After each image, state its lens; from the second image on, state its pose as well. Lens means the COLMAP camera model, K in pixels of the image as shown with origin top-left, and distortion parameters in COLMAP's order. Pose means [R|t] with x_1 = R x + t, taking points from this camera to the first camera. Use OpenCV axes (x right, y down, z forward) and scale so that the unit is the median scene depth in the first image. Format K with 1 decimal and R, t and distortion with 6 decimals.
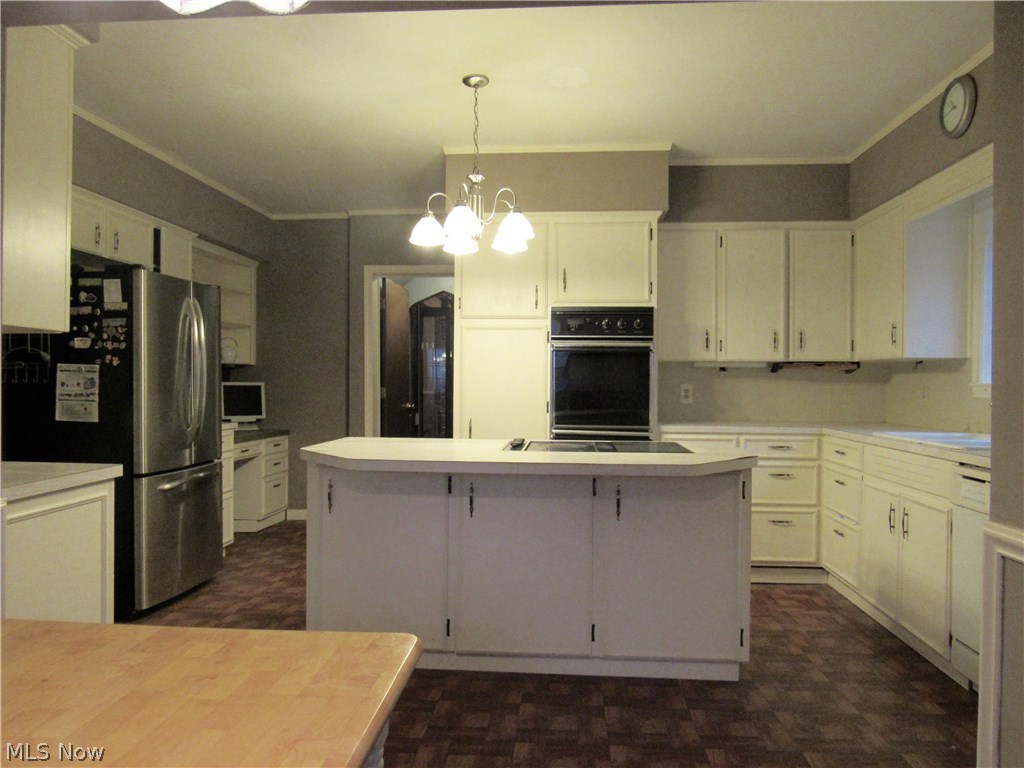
lens RADIAL K [[731.0, 0, 512.0], [0, 731.0, 384.0], [0, 0, 1]] dist [-0.011762, 0.002746]
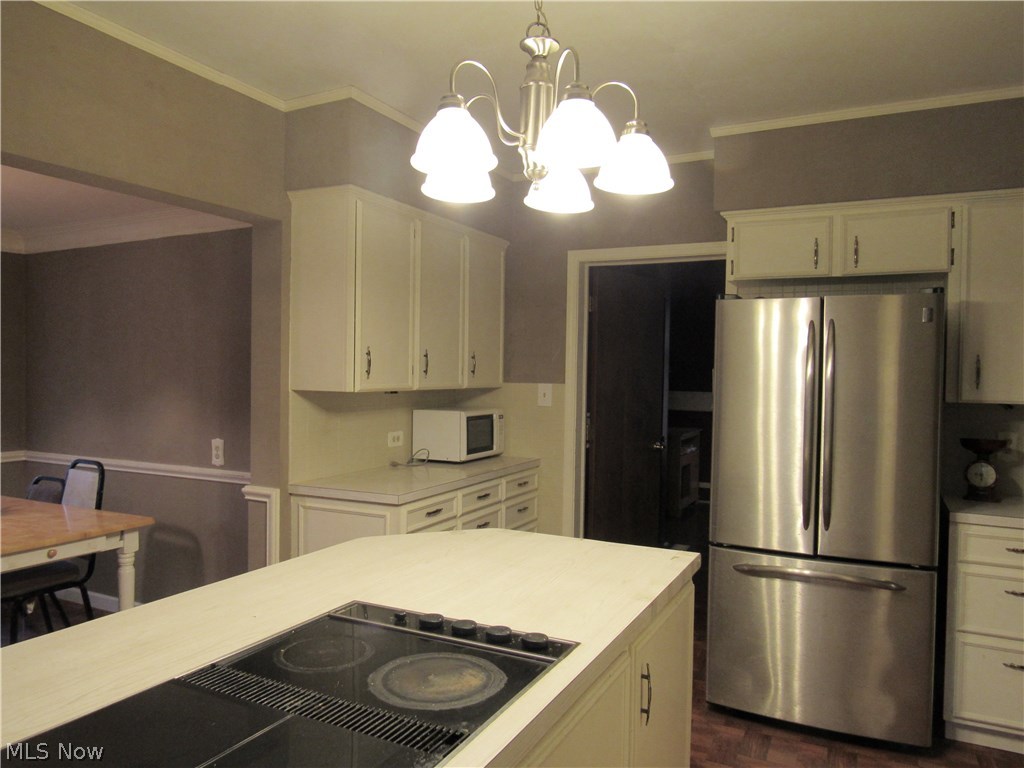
lens RADIAL K [[742.6, 0, 512.0], [0, 742.6, 384.0], [0, 0, 1]] dist [-0.017208, -0.003294]
pose [[-0.371535, -0.002465, -0.928416, 0.376877], [-0.021508, 0.999751, 0.005952, -0.059296], [0.928170, 0.022180, -0.371495, 1.099047]]
